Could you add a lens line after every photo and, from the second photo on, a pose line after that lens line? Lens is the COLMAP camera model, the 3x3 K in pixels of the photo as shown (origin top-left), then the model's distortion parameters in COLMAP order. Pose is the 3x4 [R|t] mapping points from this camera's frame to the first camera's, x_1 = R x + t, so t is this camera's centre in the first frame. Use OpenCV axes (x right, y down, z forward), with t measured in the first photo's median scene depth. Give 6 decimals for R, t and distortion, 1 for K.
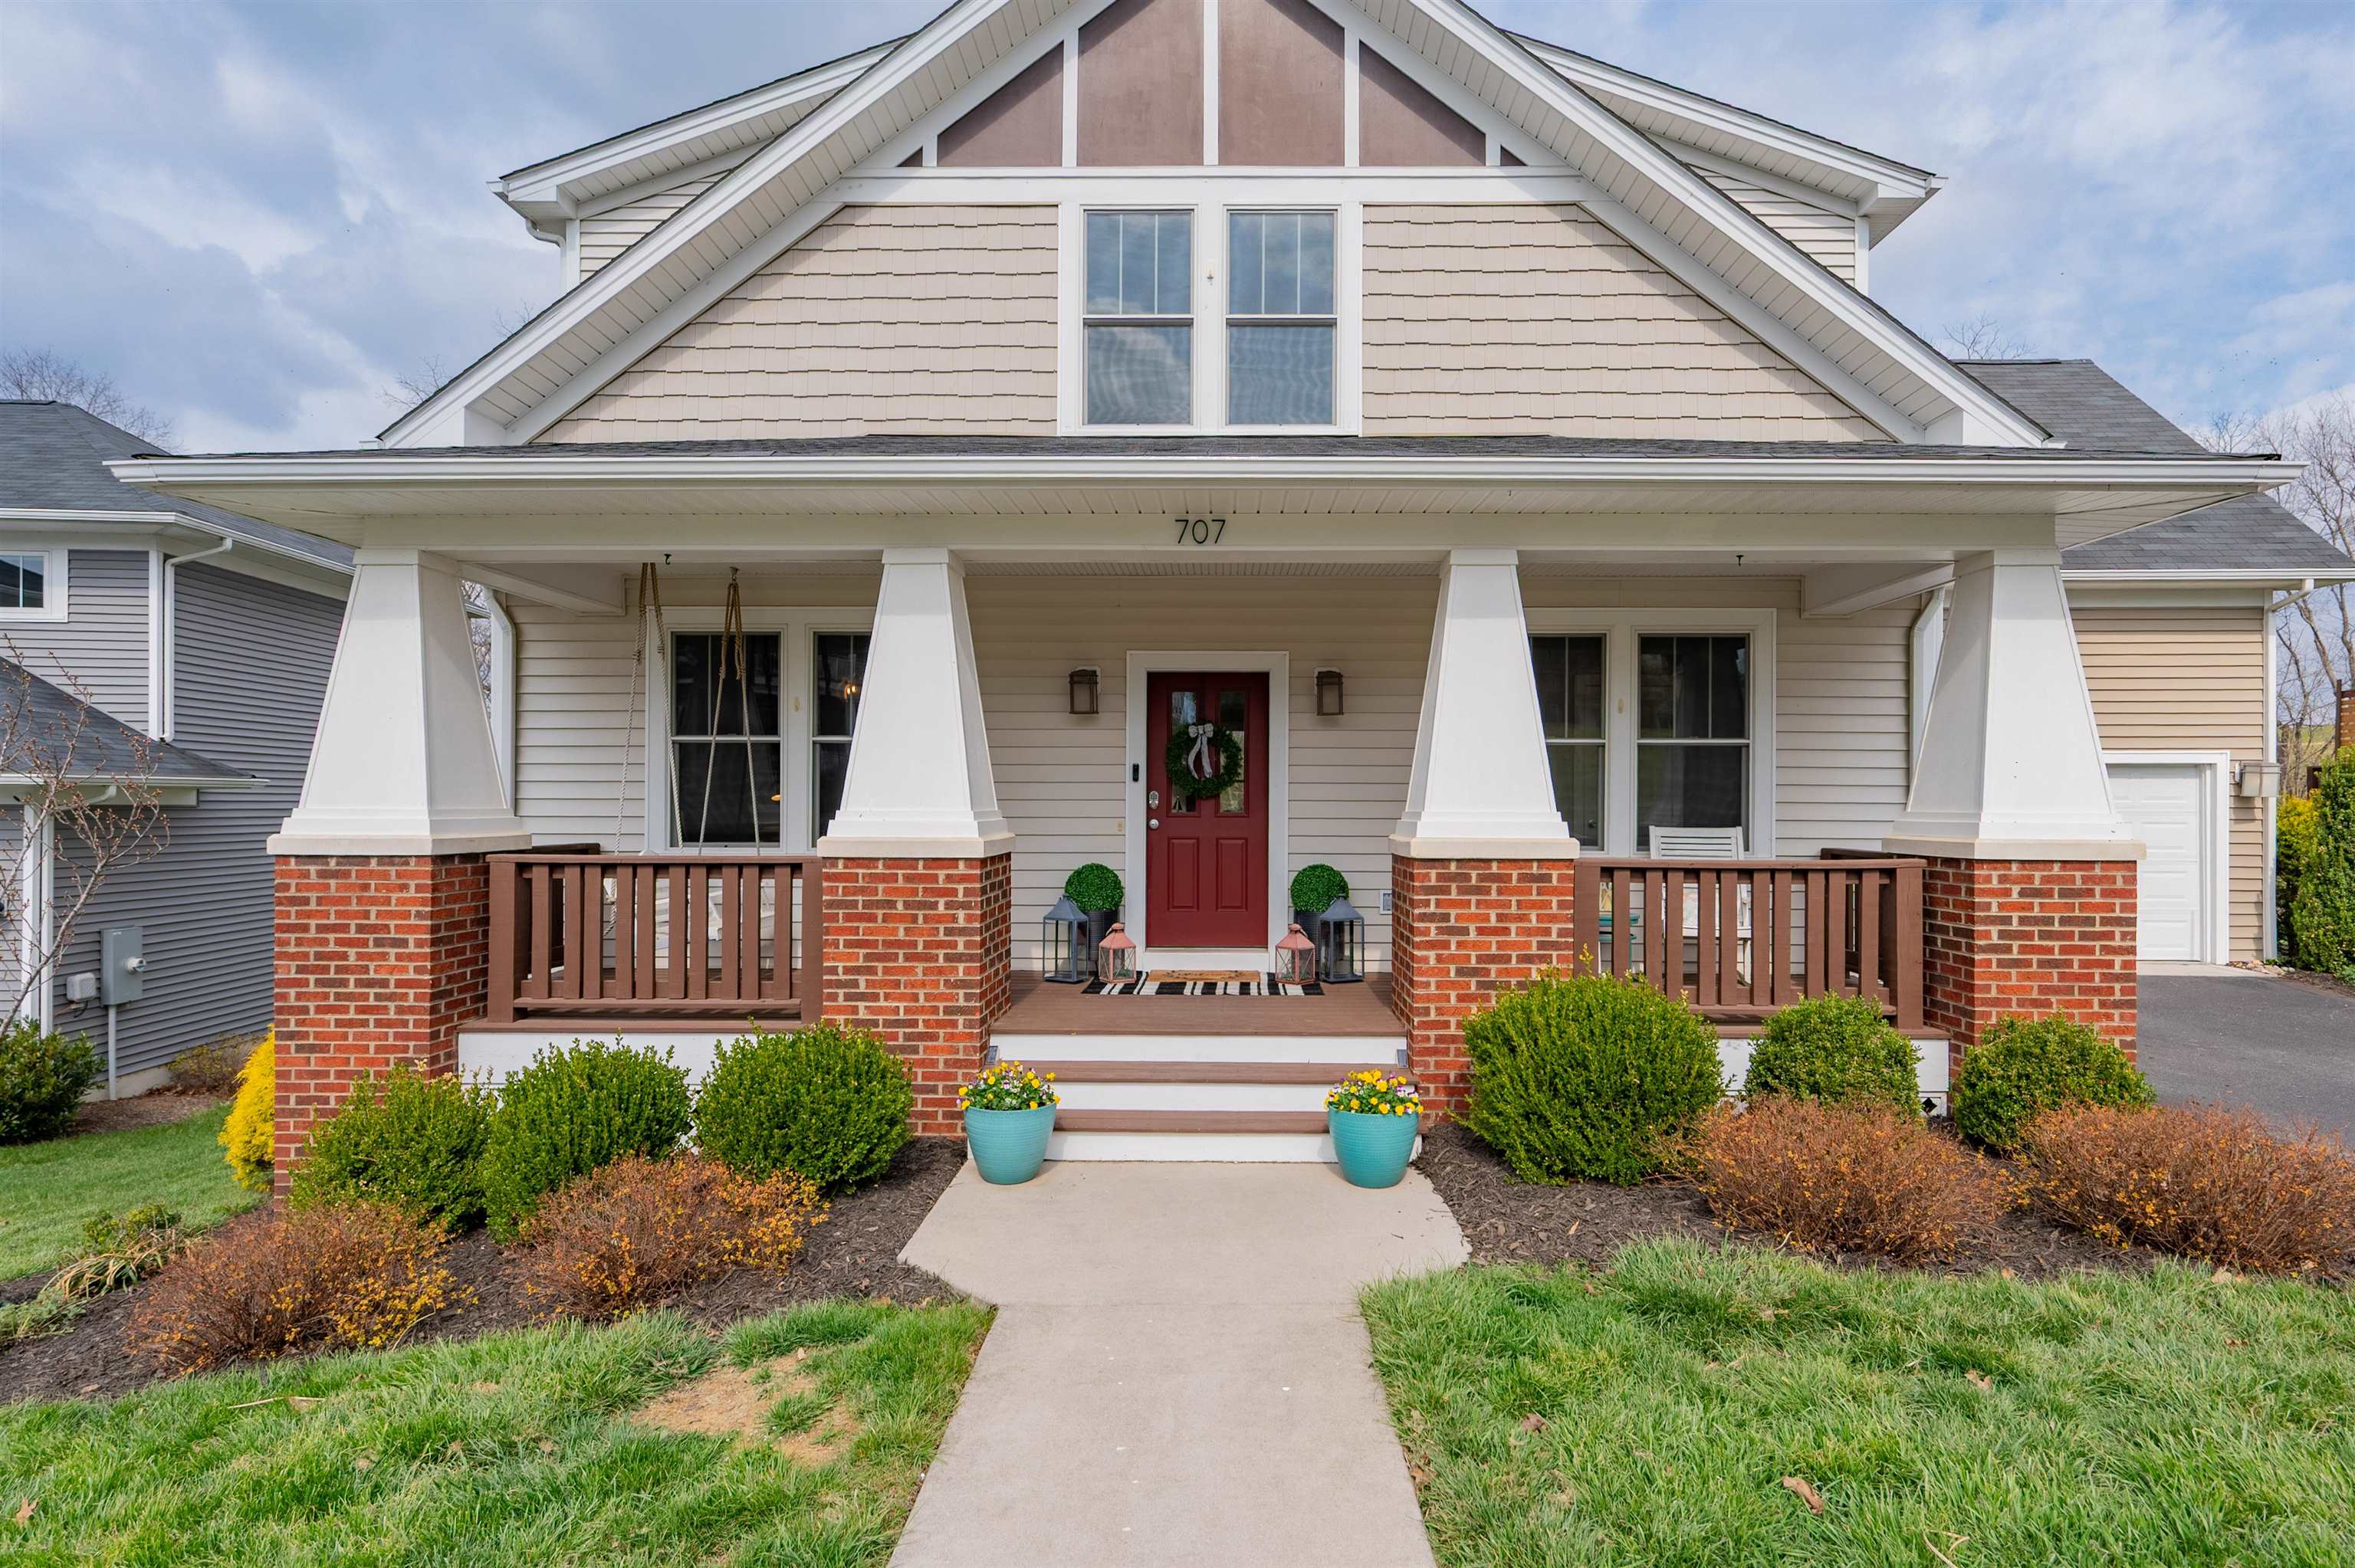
lens RADIAL K [[1350.1, 0, 1190.1], [0, 1350.1, 794.1], [0, 0, 1]] dist [-0.001560, -0.001263]
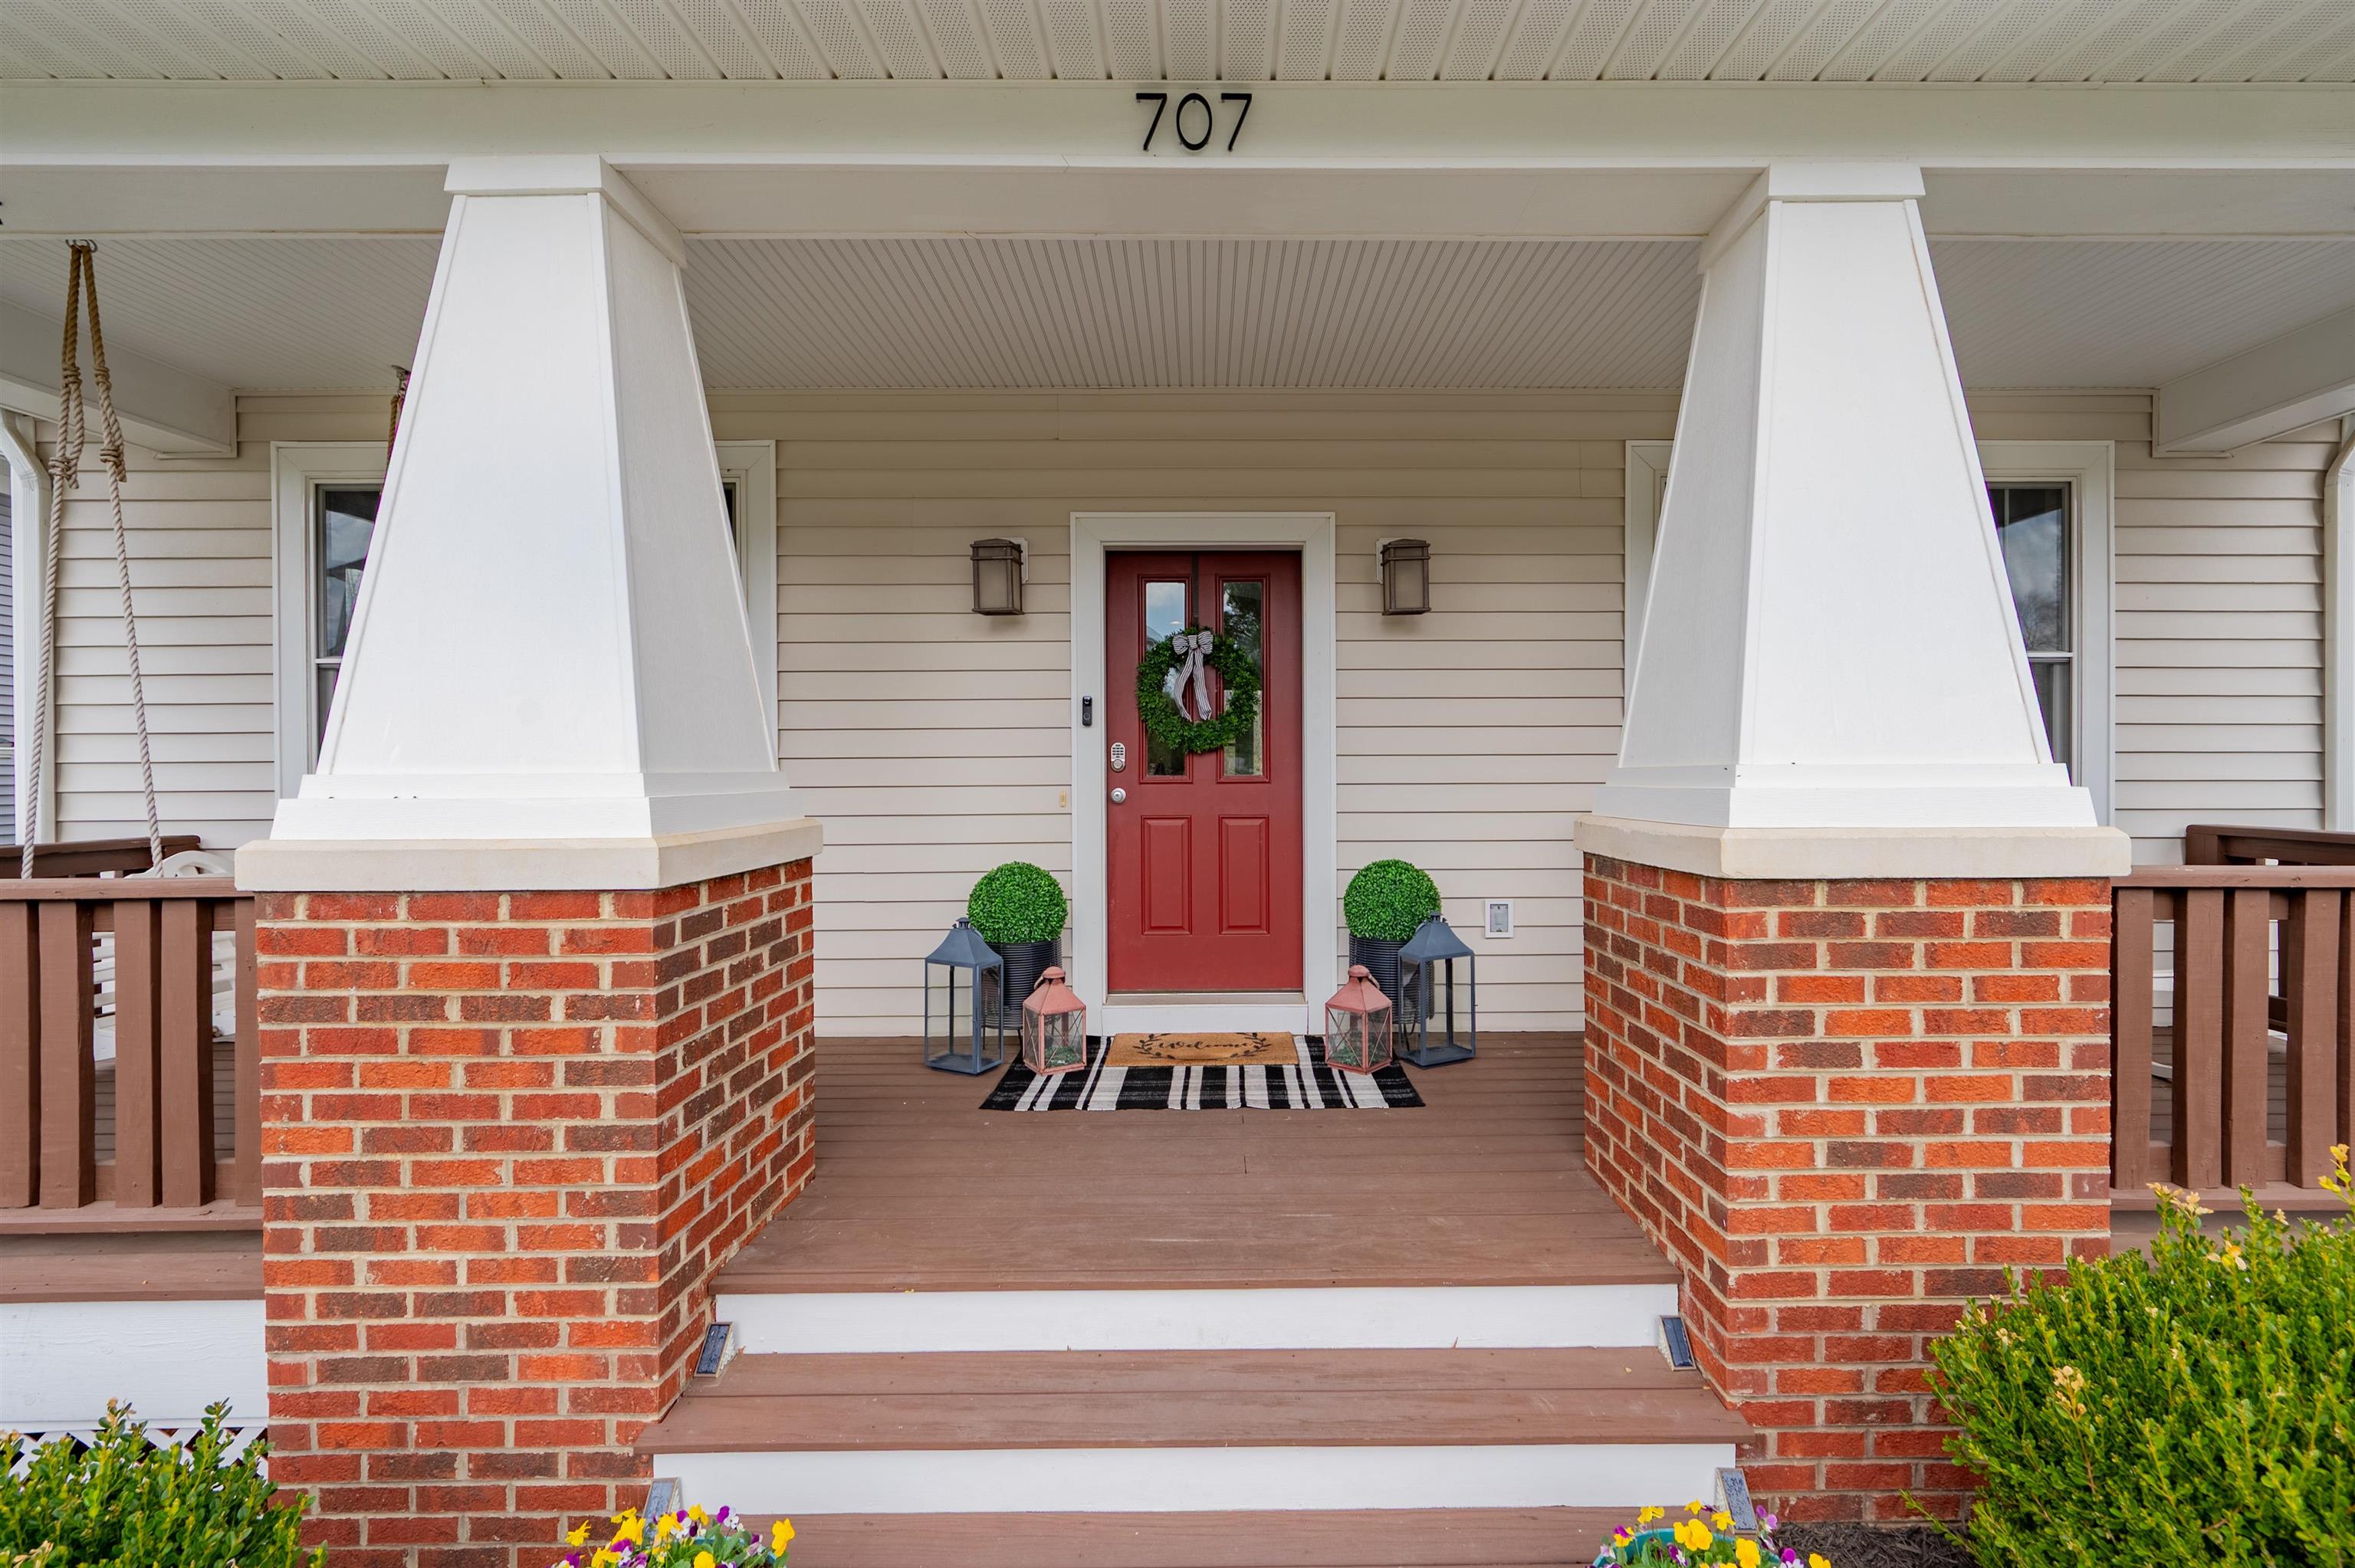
lens RADIAL K [[1101.1, 0, 1198.3], [0, 1101.1, 778.6], [0, 0, 1]] dist [-0.000754, 0.000026]
pose [[0.999773, -0.008964, 0.019307, 0.000154], [0.008734, 0.999891, 0.011929, 0.011766], [-0.019412, -0.011758, 0.999742, 0.670297]]
